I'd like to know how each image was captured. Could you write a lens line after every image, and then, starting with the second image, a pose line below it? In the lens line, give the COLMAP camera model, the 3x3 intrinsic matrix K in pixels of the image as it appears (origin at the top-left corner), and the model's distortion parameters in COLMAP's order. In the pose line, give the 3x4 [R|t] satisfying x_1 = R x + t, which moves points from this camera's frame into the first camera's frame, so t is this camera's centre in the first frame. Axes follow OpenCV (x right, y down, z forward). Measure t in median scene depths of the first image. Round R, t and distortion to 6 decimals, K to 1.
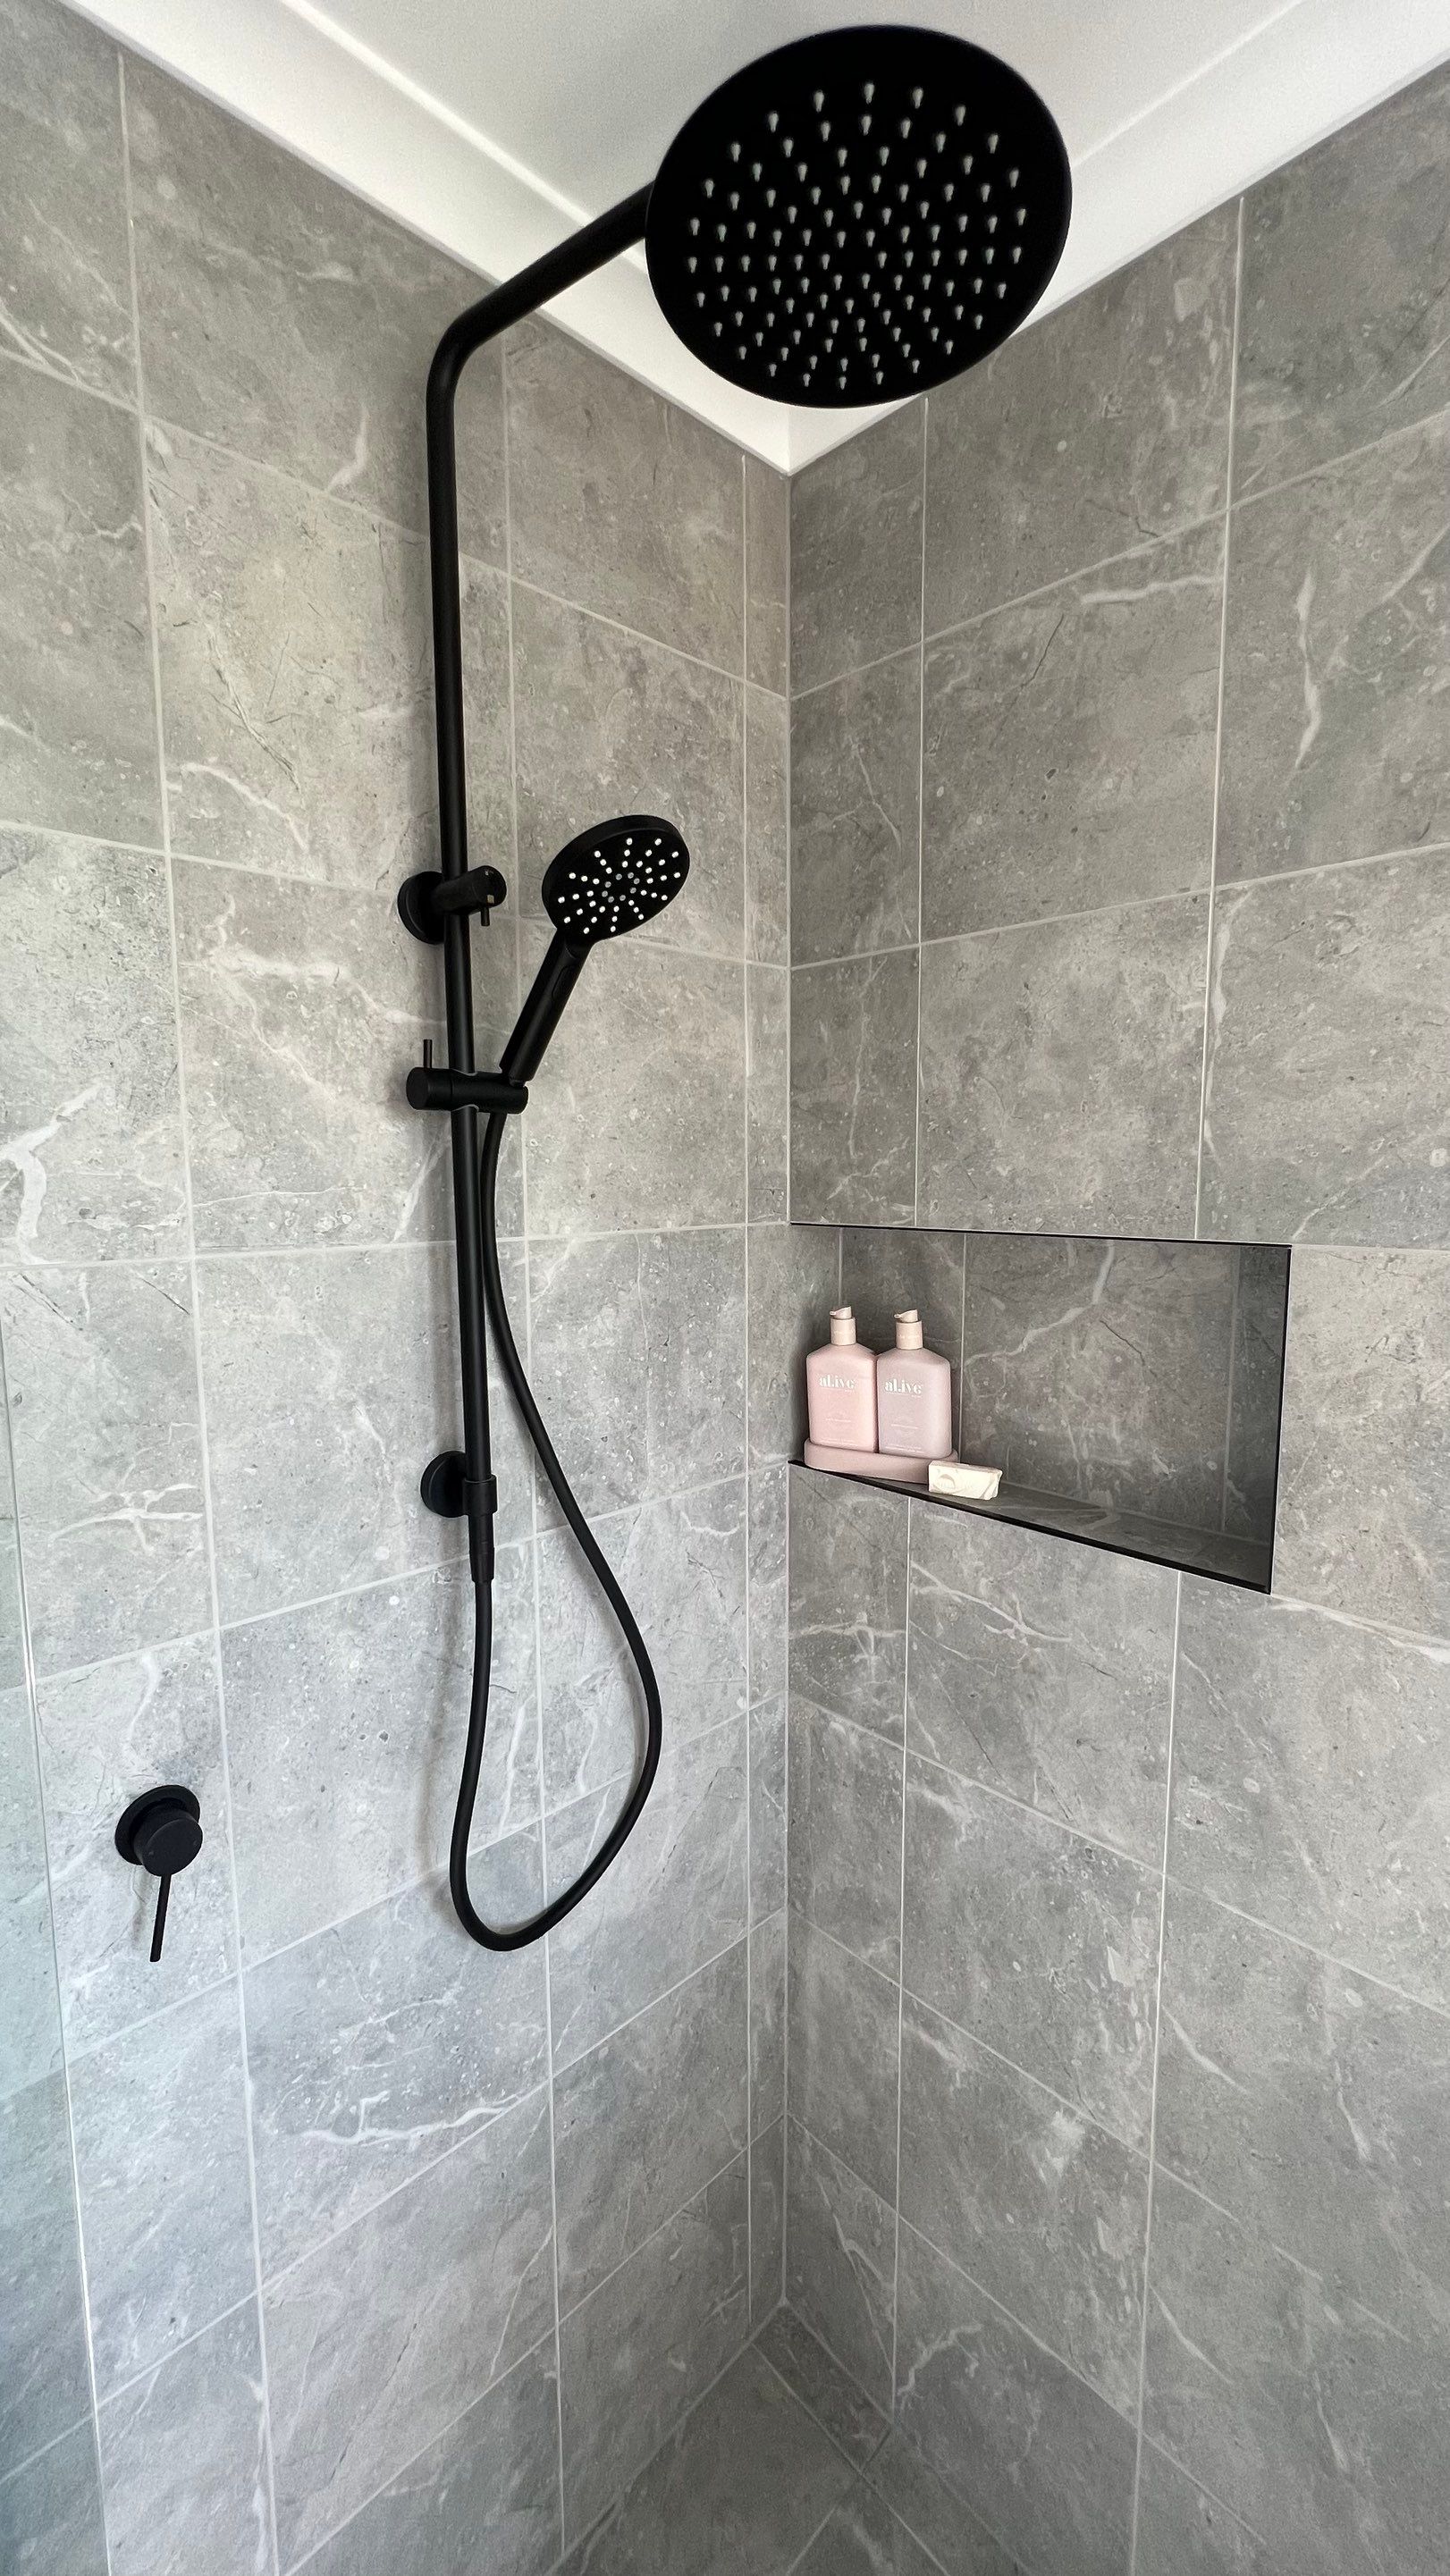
lens RADIAL K [[1035.5, 0, 727.0], [0, 1035.5, 1281.8], [0, 0, 1]] dist [-0.001342, 0.000584]
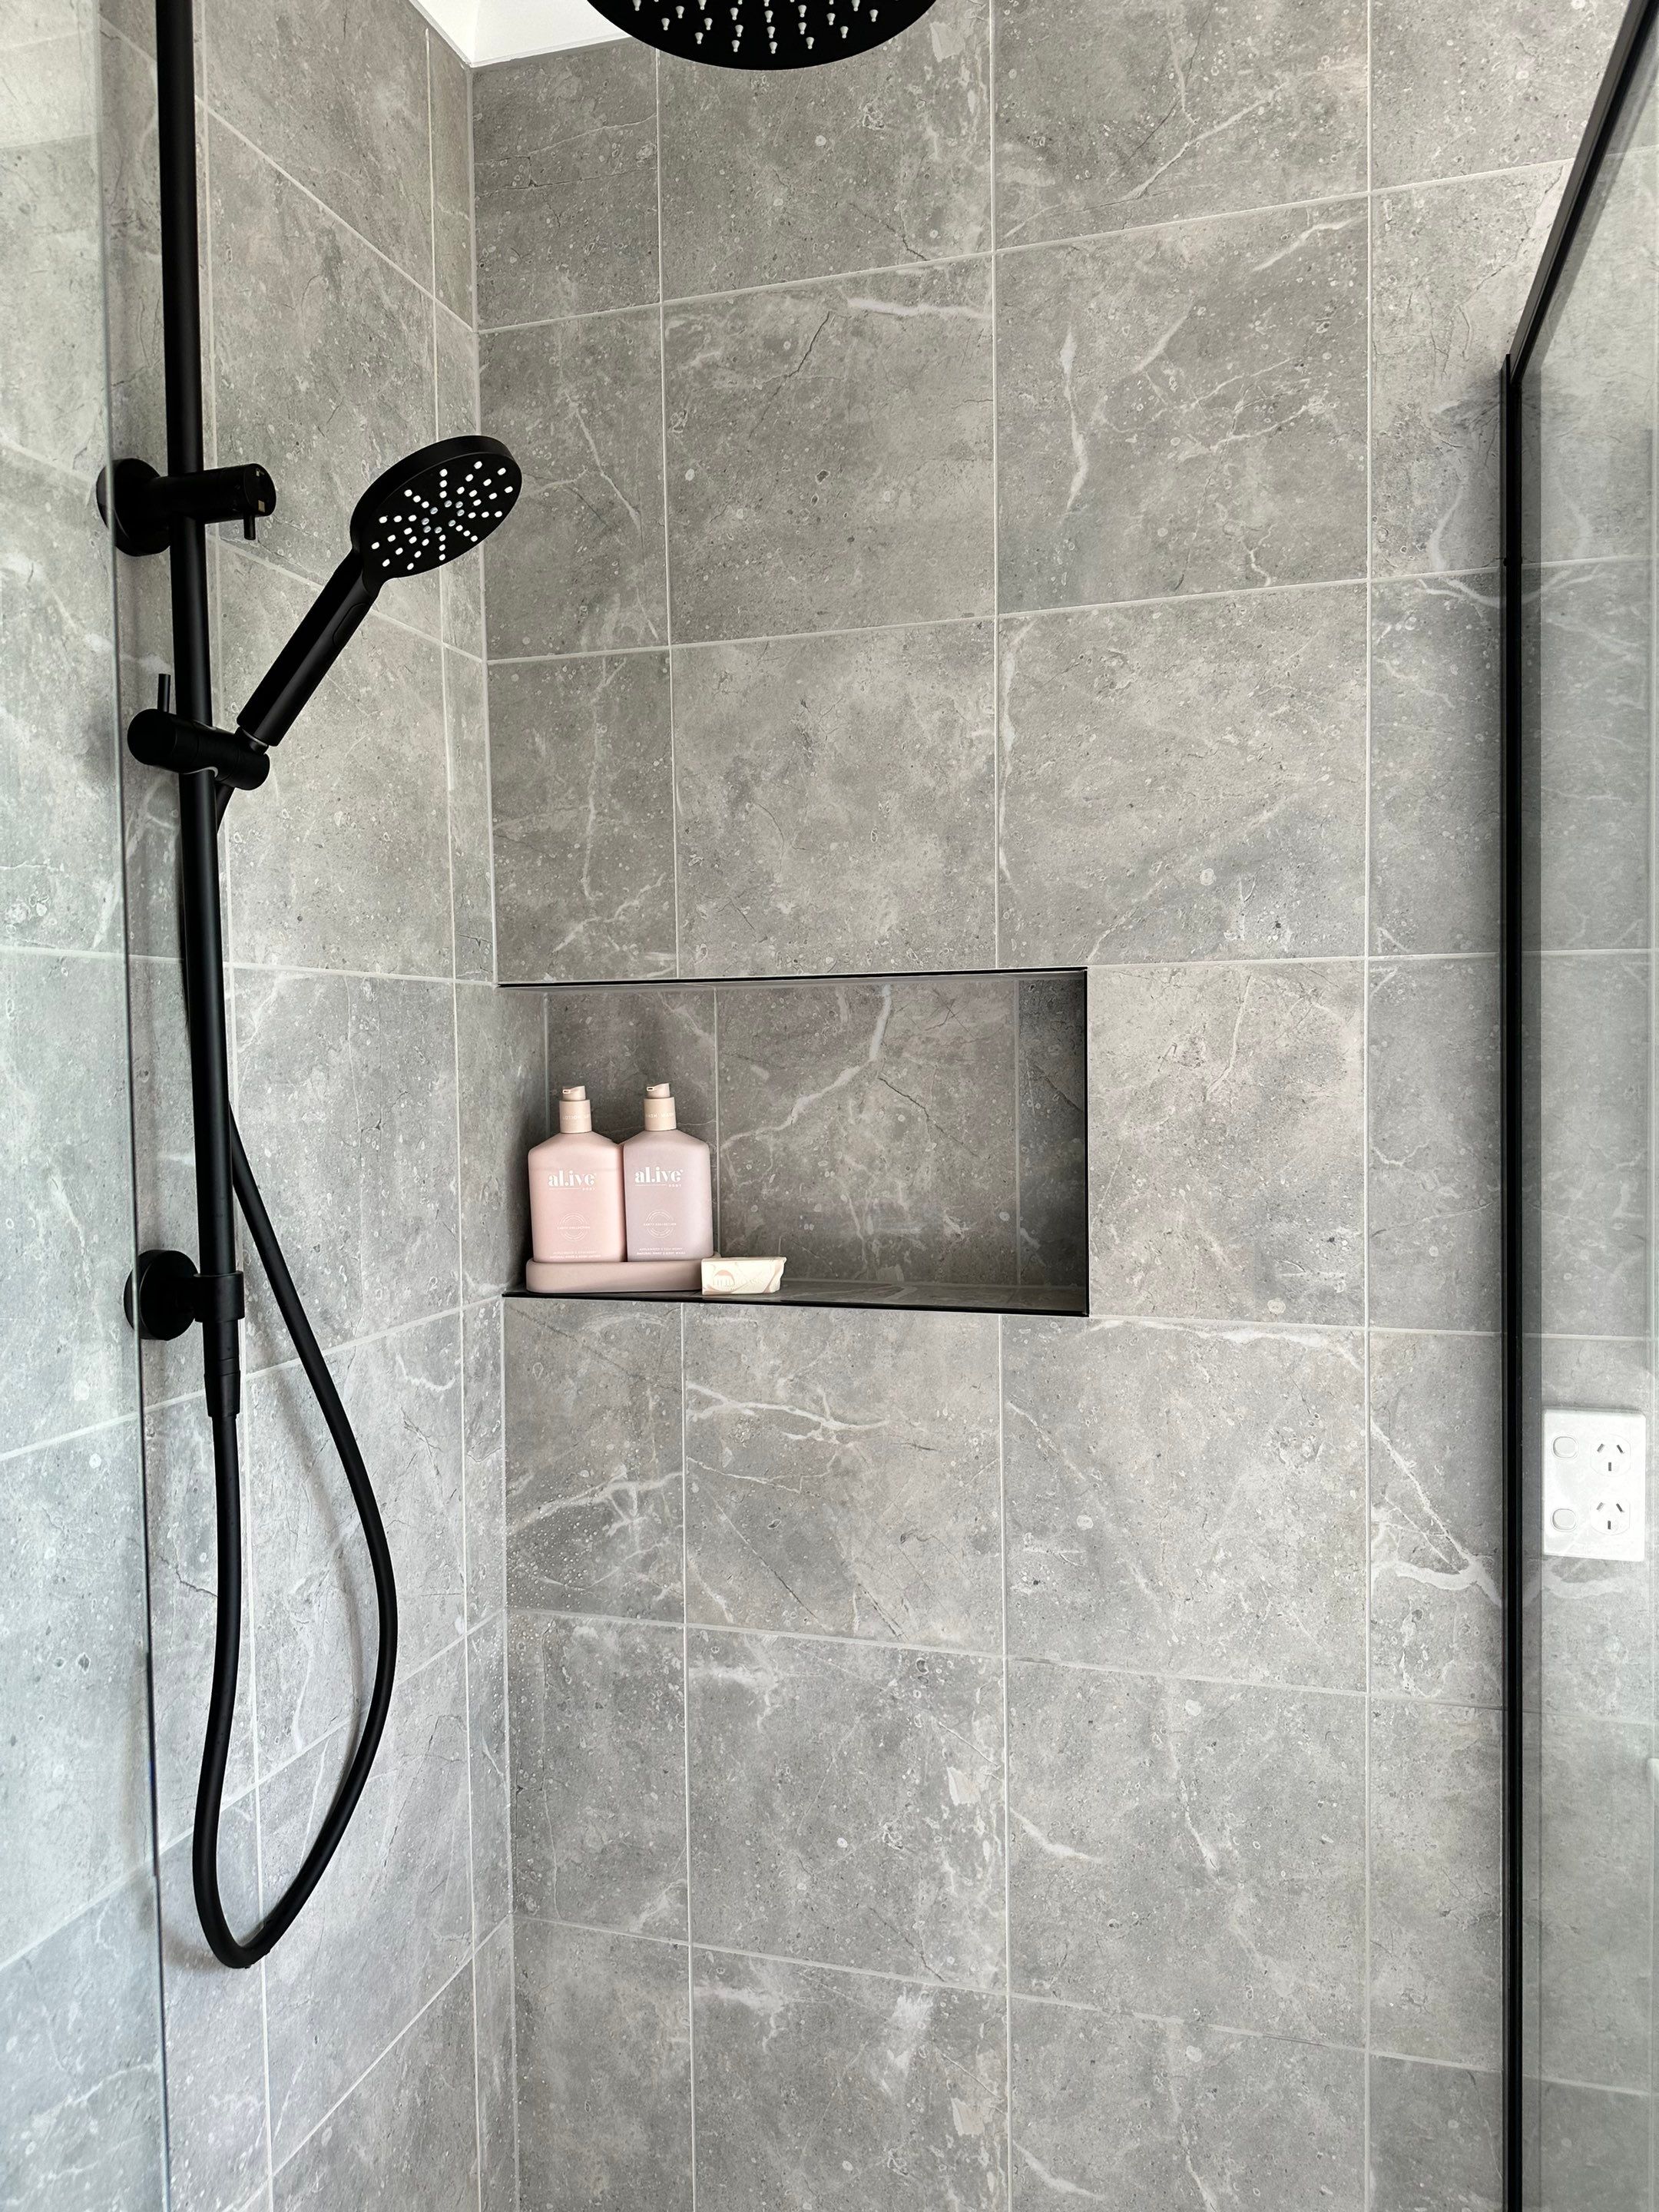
lens RADIAL K [[1561.3, 0, 837.3], [0, 1561.3, 1112.4], [0, 0, 1]] dist [0.053795, -0.067484]
pose [[0.870370, -0.027488, 0.491631, -0.359904], [0.064025, 0.996282, -0.057645, 0.150017], [-0.488218, 0.081649, 0.868894, -0.175427]]
